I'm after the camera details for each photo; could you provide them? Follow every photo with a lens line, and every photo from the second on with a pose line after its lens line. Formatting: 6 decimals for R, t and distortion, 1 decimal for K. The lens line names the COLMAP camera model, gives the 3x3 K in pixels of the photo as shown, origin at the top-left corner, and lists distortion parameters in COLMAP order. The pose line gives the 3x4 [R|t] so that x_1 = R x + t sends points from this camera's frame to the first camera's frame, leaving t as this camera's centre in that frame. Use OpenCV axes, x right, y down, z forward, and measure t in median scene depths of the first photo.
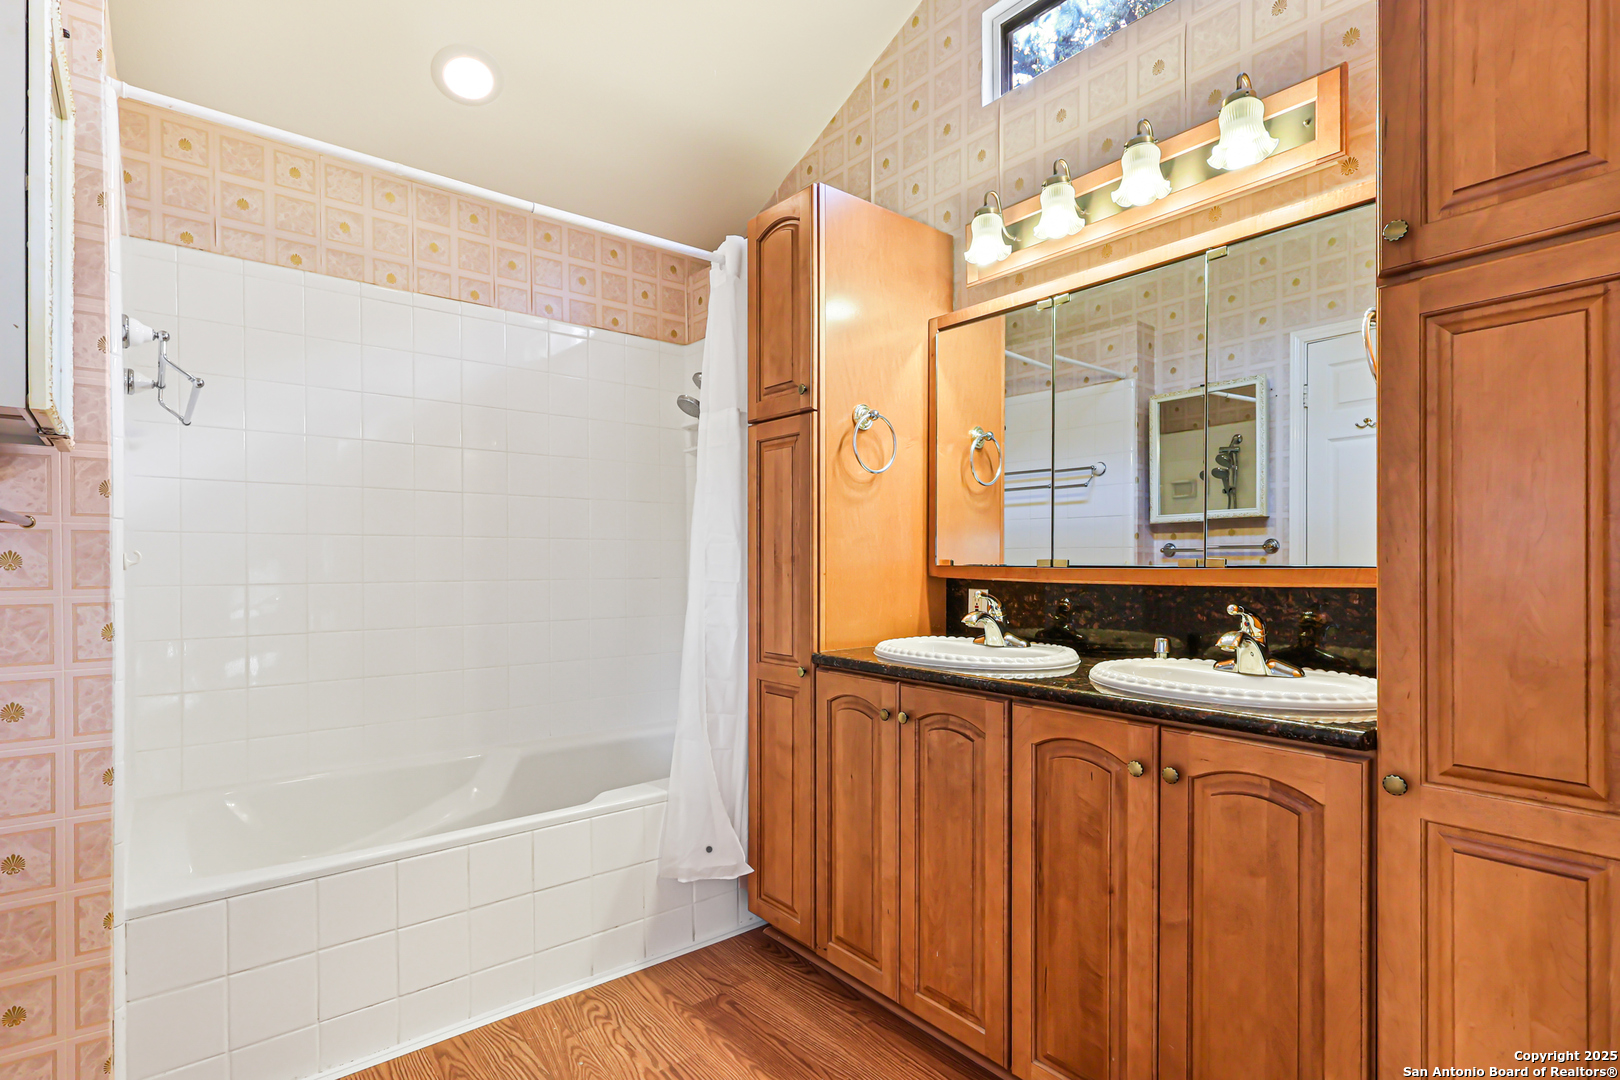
lens RADIAL K [[787.2, 0, 806.8], [0, 787.2, 568.5], [0, 0, 1]] dist [0.000324, 0.000138]
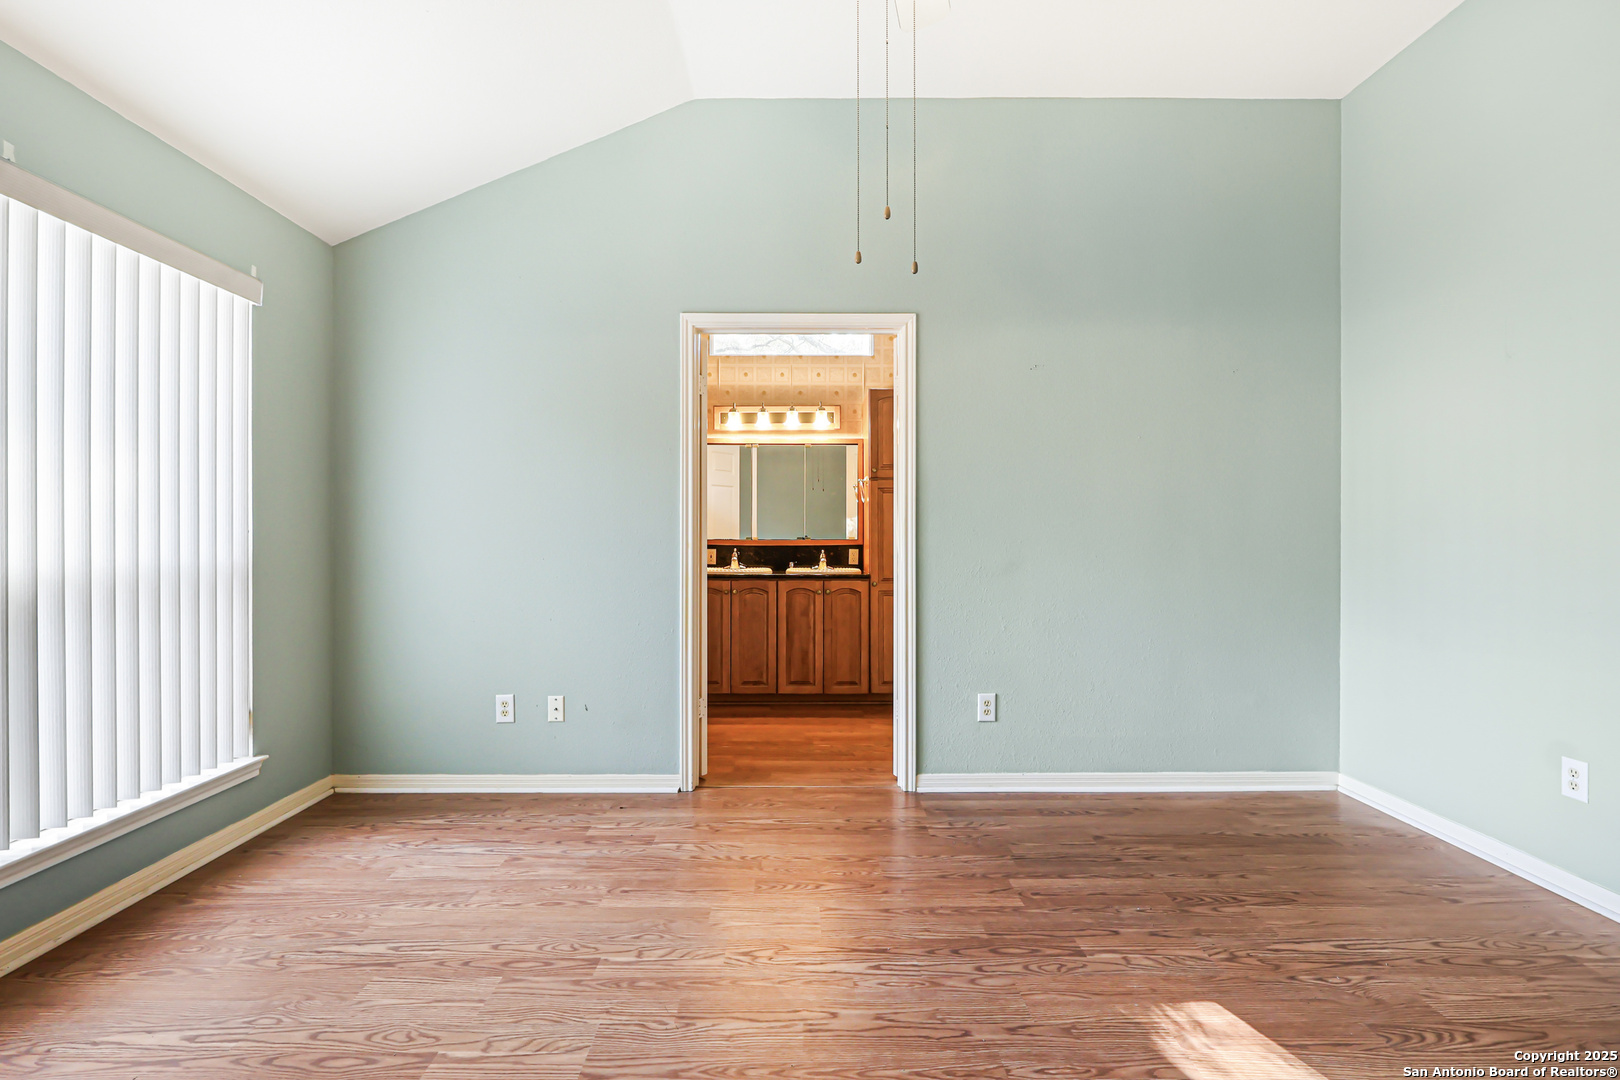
lens RADIAL K [[780.1, 0, 808.6], [0, 780.1, 544.5], [0, 0, 1]] dist [-0.000644, -0.000038]
pose [[0.622568, -0.004747, 0.782552, -2.258265], [0.005533, 0.999983, 0.001664, 0.014476], [-0.782546, 0.003294, 0.622584, -1.157680]]
